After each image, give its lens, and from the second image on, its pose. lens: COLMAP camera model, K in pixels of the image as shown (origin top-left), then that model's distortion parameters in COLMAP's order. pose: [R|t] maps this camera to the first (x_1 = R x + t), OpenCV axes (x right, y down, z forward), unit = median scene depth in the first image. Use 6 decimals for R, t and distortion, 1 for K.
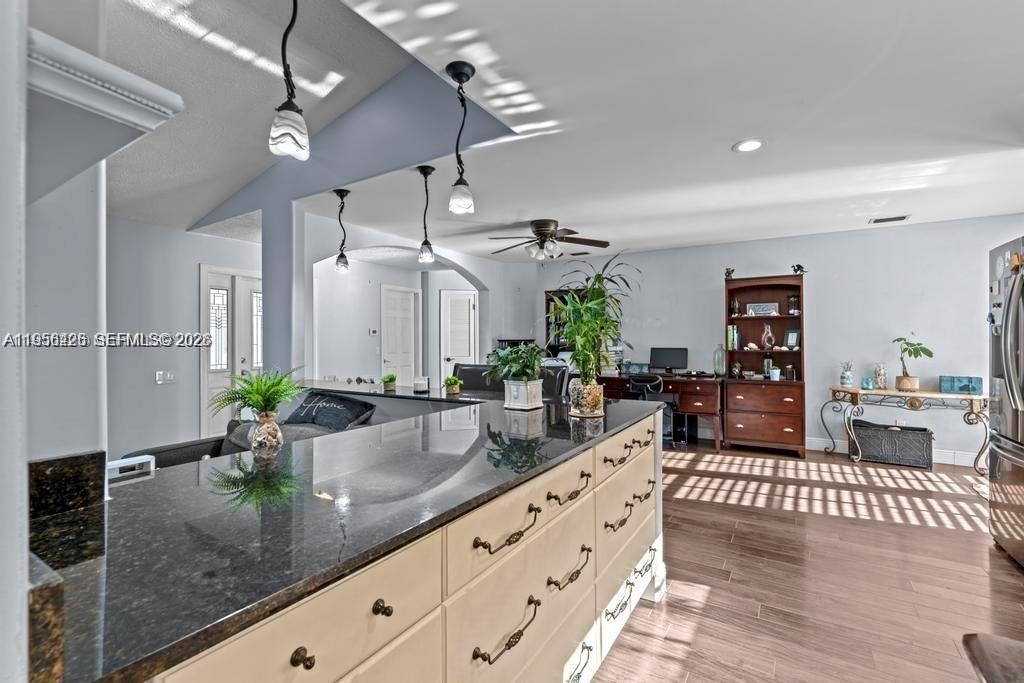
lens RADIAL K [[450.3, 0, 526.3], [0, 450.3, 338.8], [0, 0, 1]] dist [-0.000875, -0.000098]
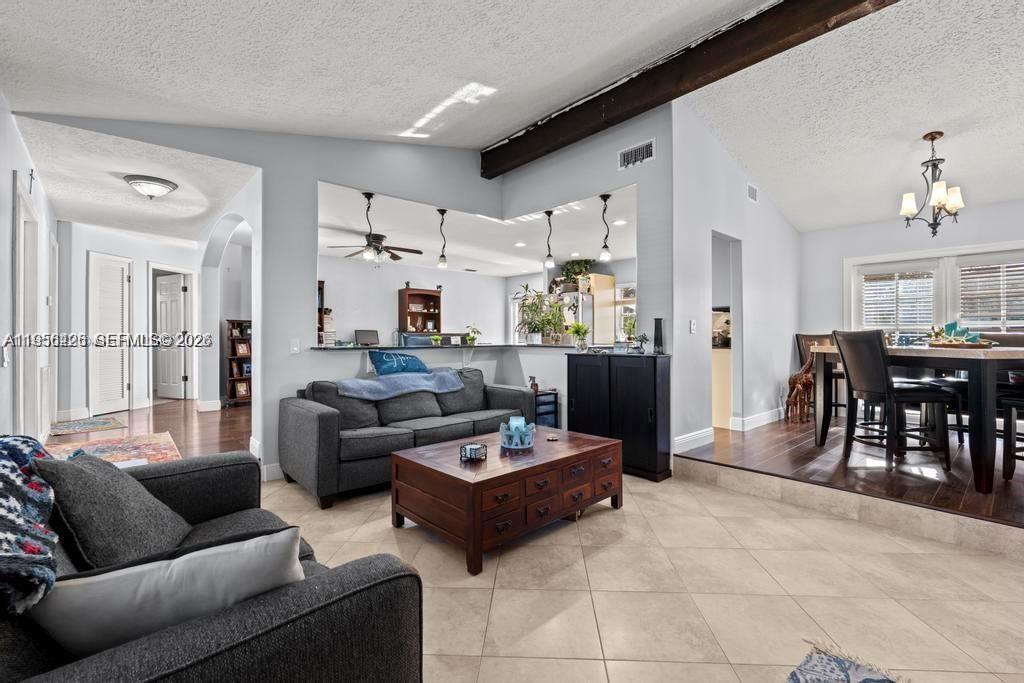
lens RADIAL K [[450.3, 0, 526.3], [0, 450.3, 338.8], [0, 0, 1]] dist [-0.000875, -0.000098]
pose [[0.256366, 0.001939, 0.966578, -1.331905], [0.002023, 0.999995, -0.002542, 0.075192], [-0.966578, 0.002608, 0.256361, 0.211396]]
